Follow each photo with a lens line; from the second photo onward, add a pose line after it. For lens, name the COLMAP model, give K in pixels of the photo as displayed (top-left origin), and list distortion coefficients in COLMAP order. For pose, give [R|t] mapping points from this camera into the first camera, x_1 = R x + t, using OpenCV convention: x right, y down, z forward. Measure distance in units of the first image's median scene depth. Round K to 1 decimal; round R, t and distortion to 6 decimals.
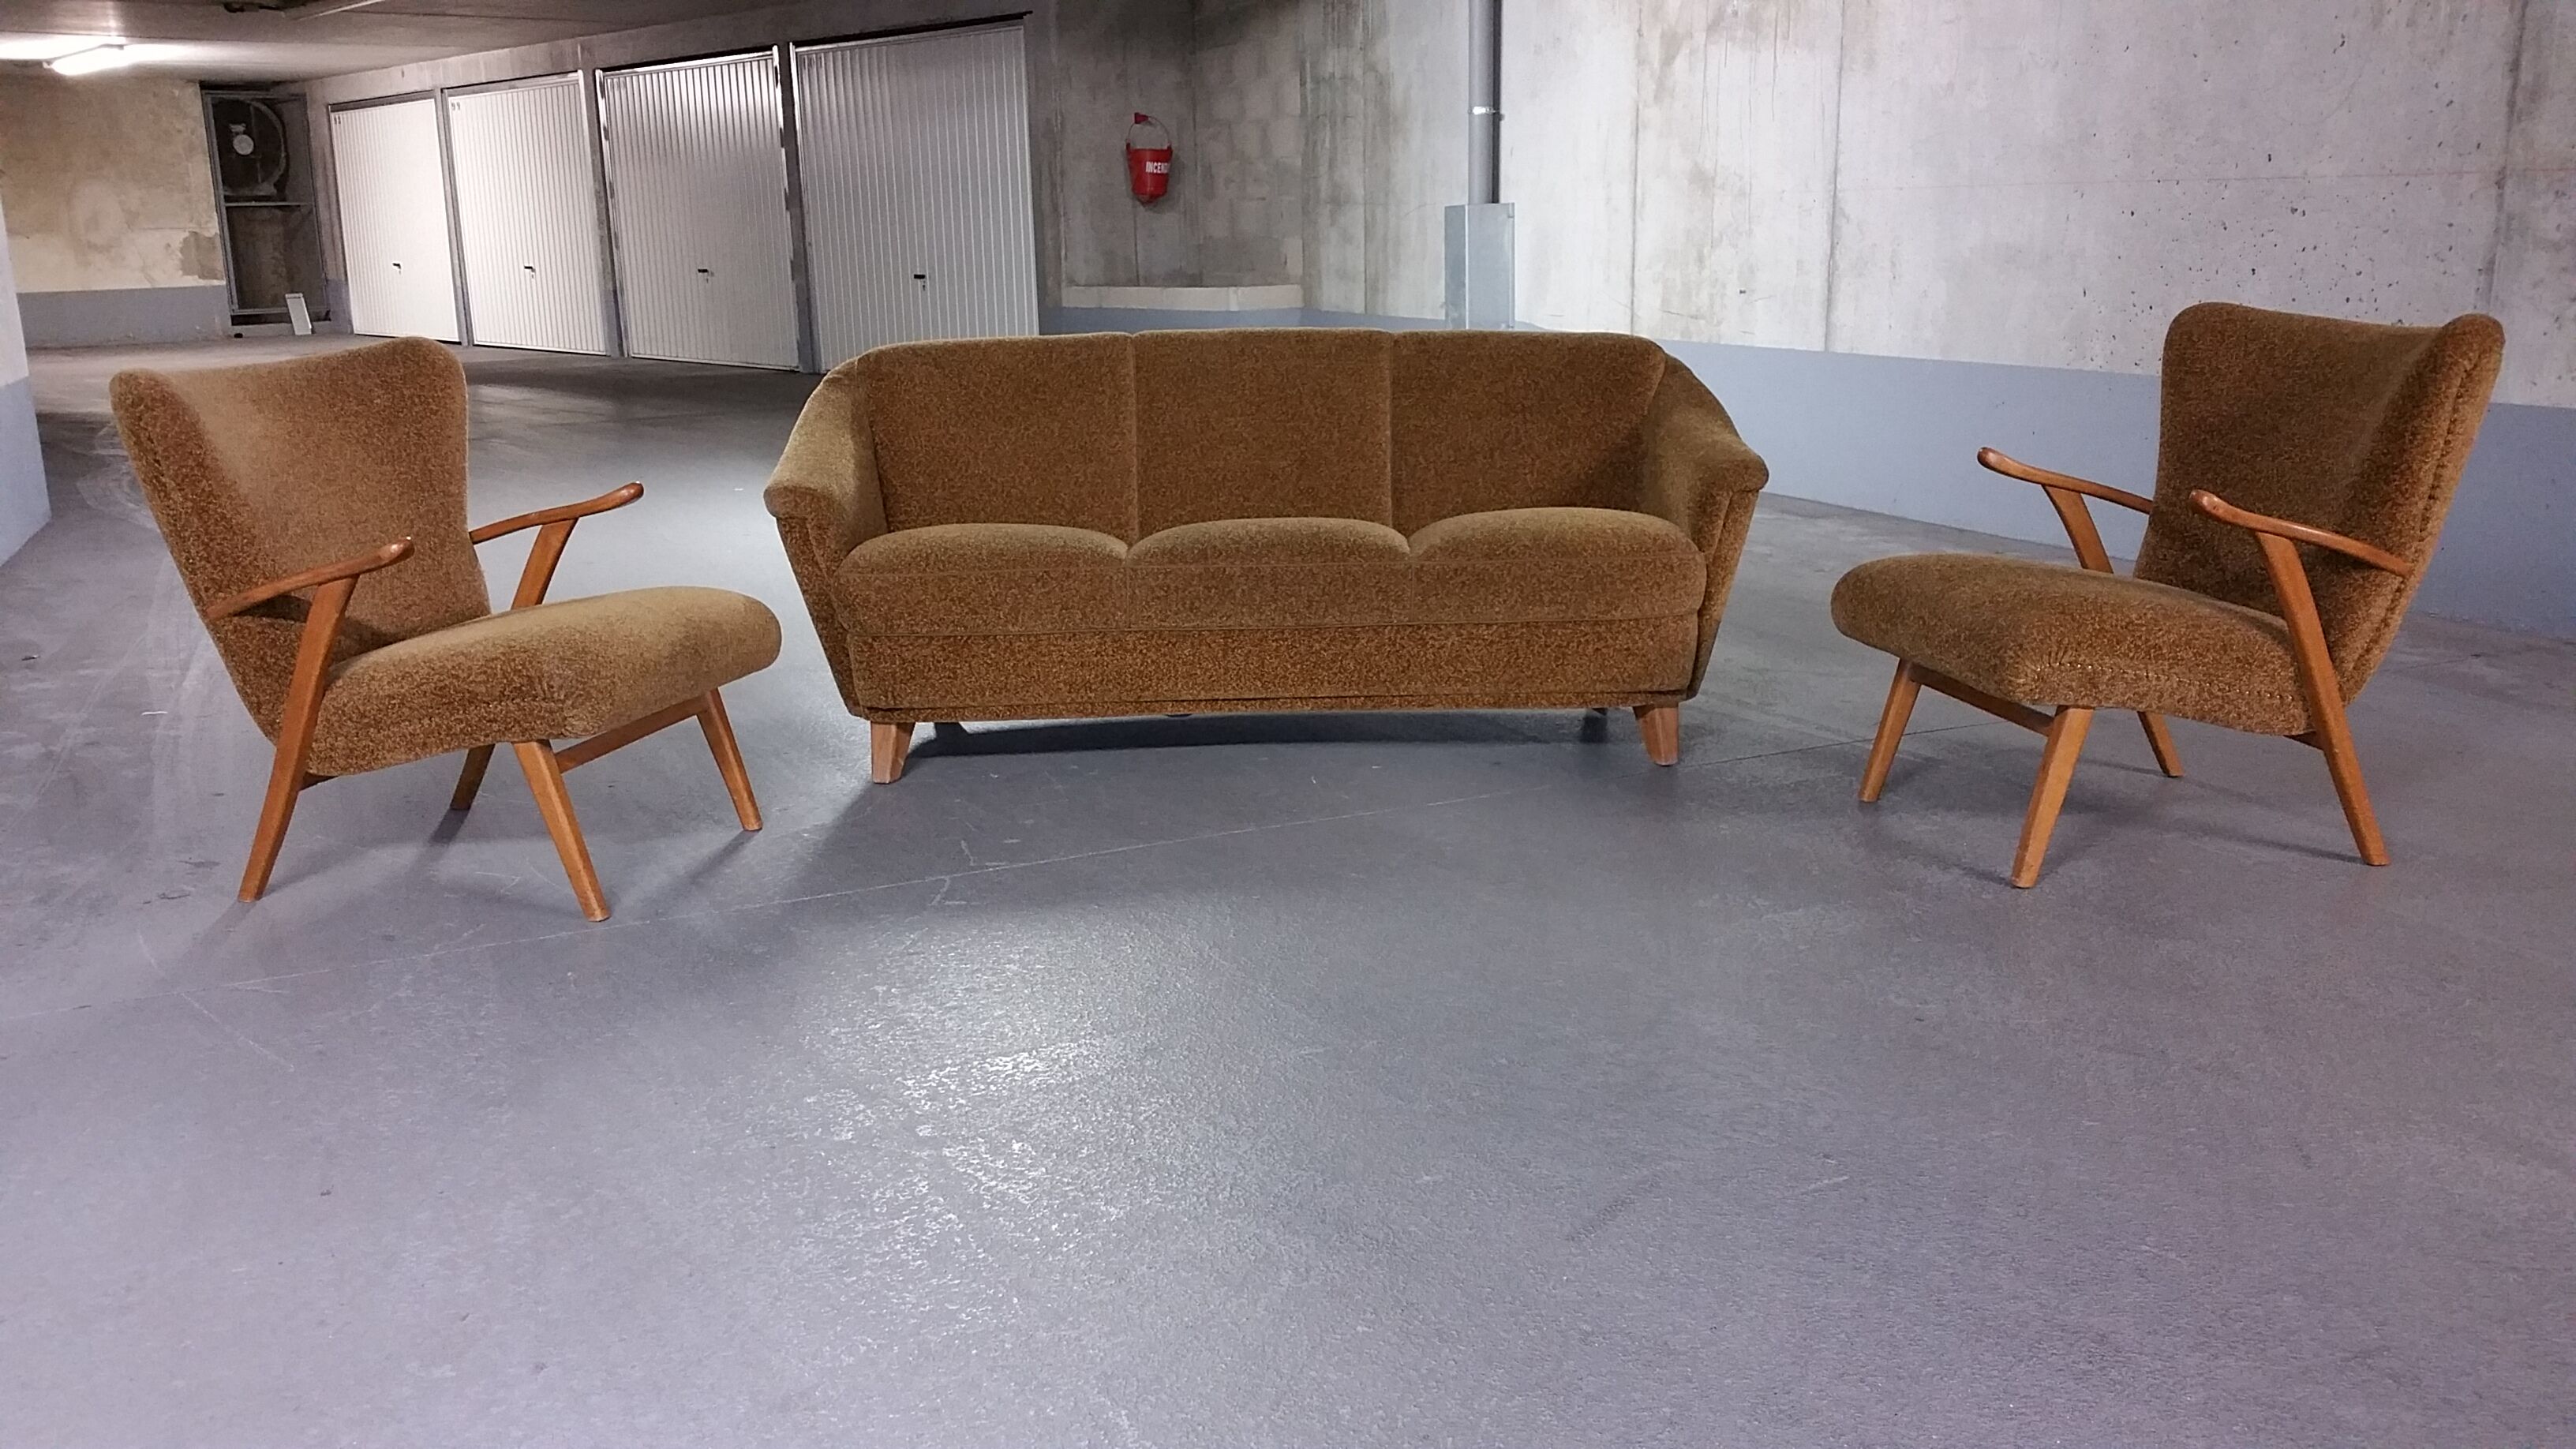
lens RADIAL K [[2208.4, 0, 1248.4], [0, 2208.4, 728.5], [0, 0, 1]] dist [0.122447, -0.306194]
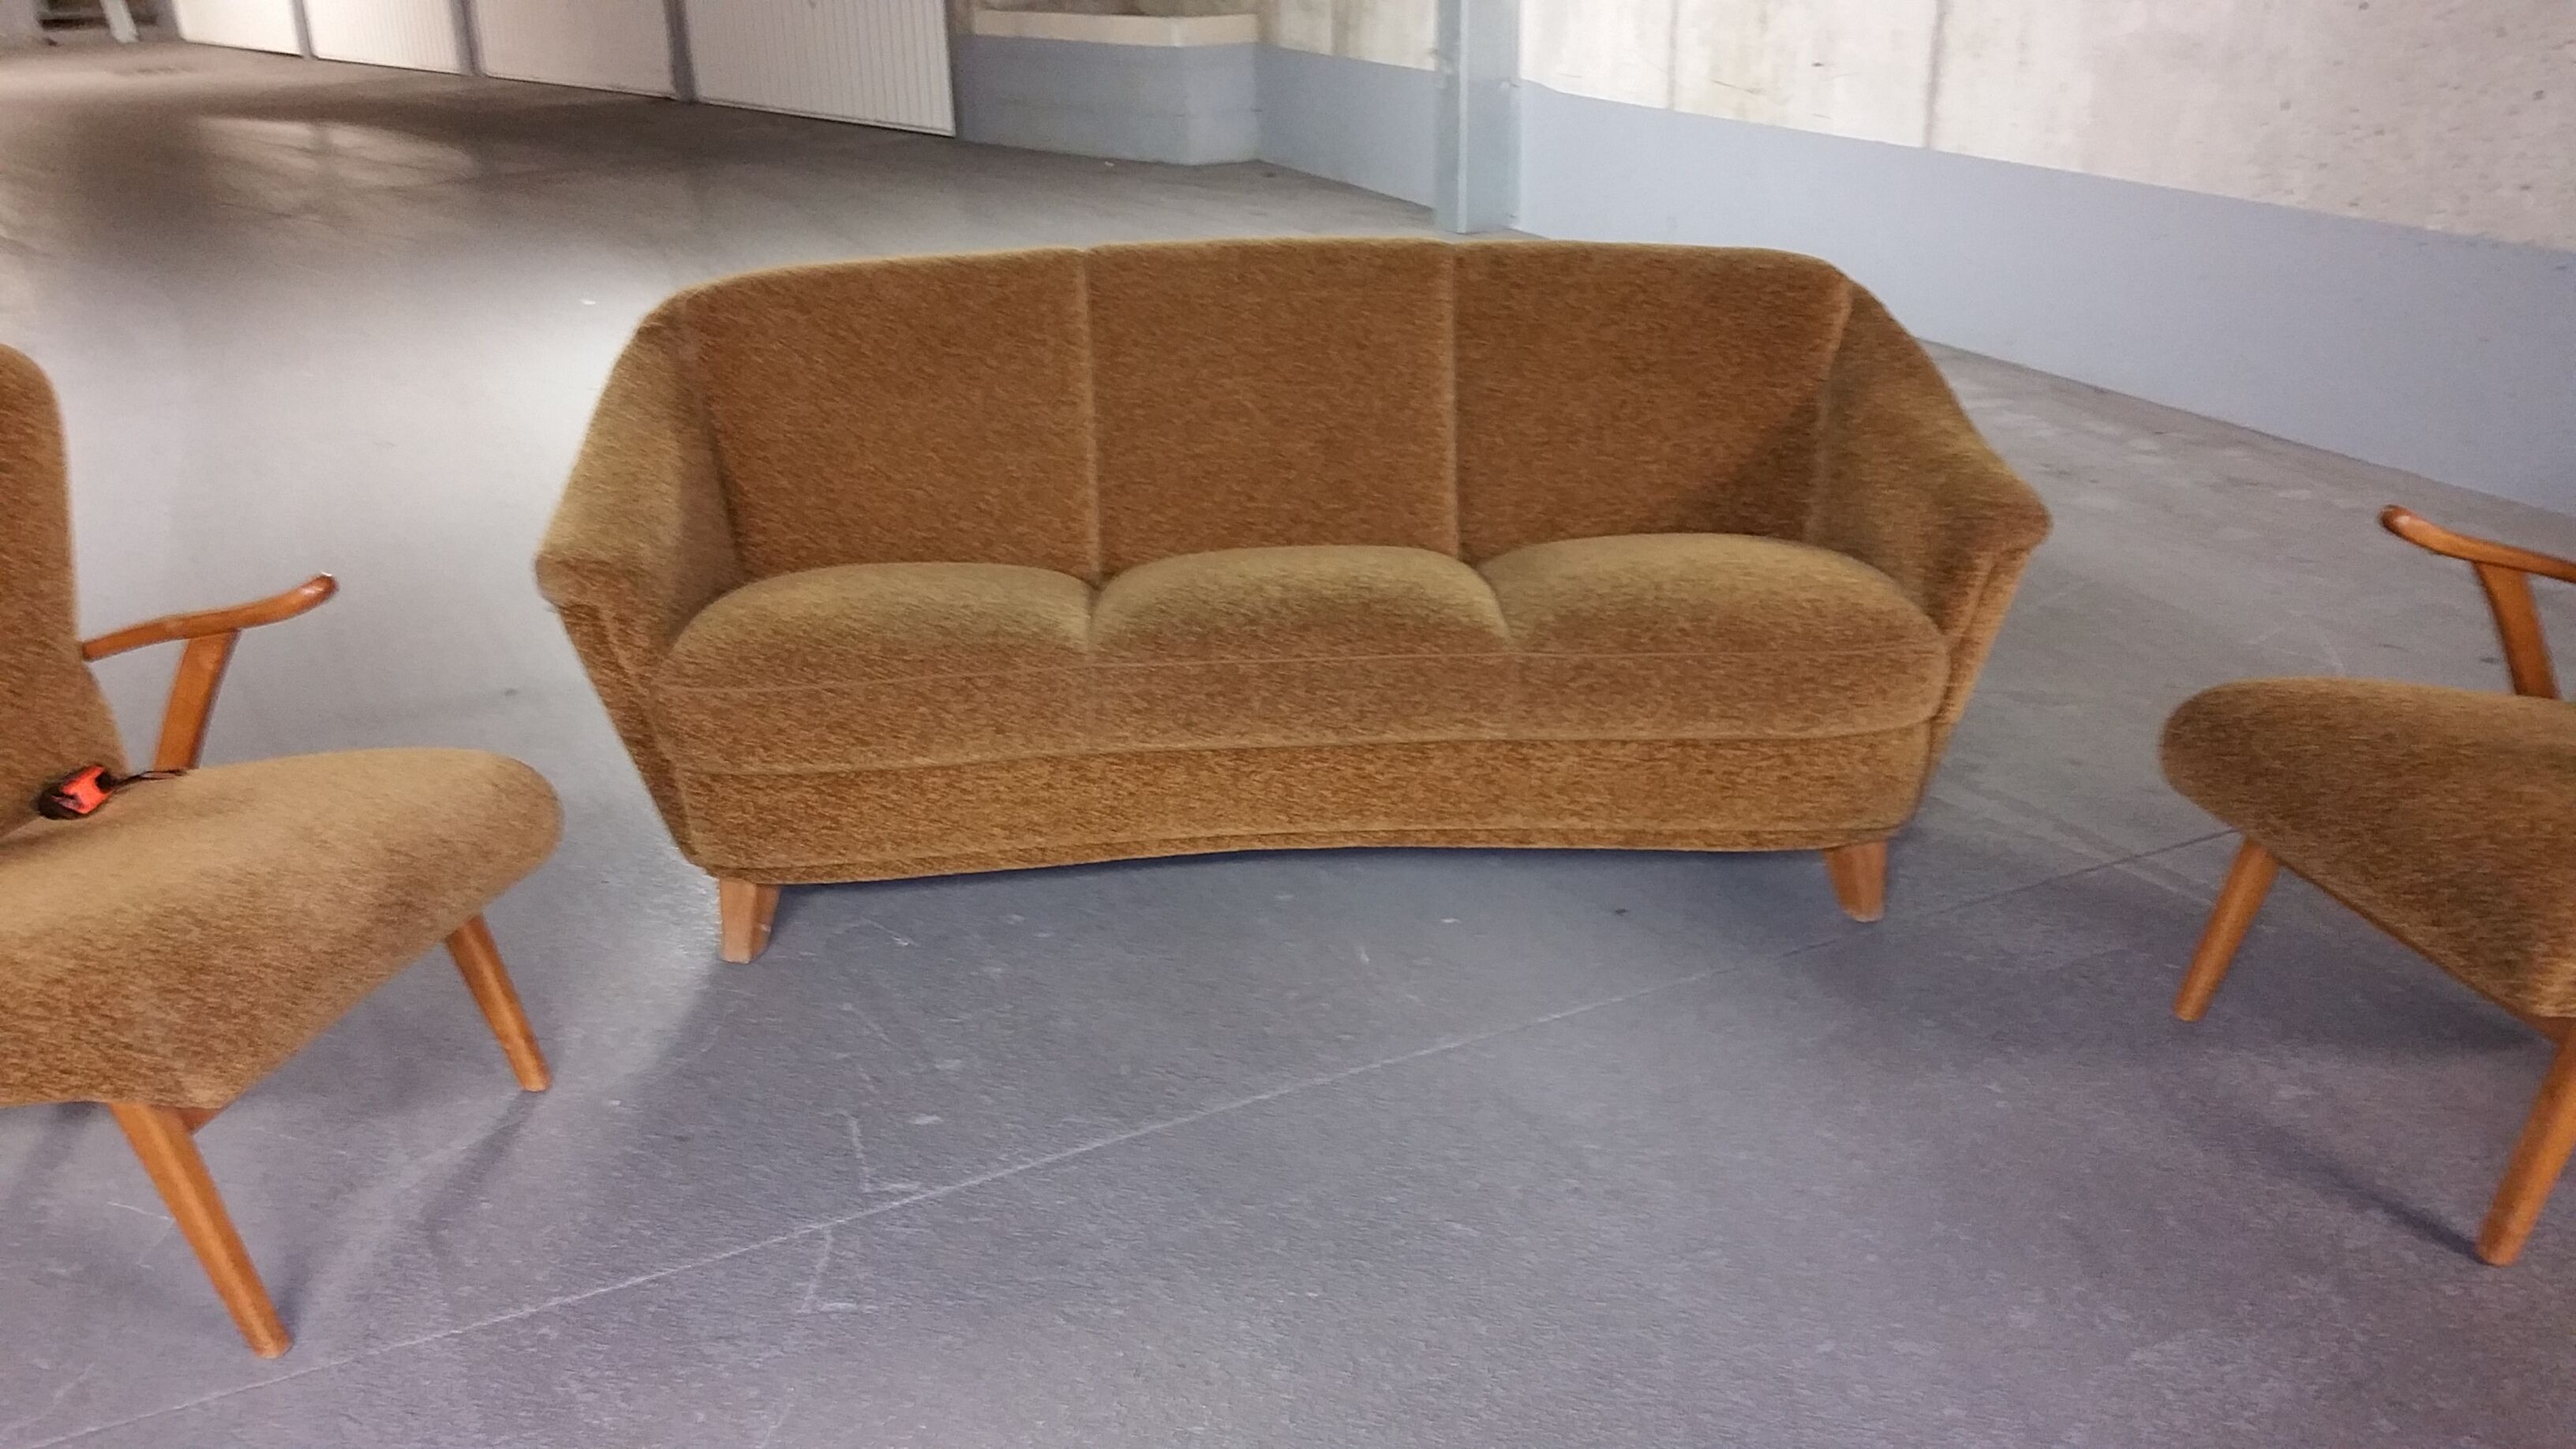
lens RADIAL K [[2208.4, 0, 1248.4], [0, 2208.4, 728.5], [0, 0, 1]] dist [0.122447, -0.306194]
pose [[0.999421, -0.013389, 0.031285, -0.027425], [0.008765, 0.989608, 0.143524, -0.146681], [-0.032881, -0.143166, 0.989152, 0.324515]]
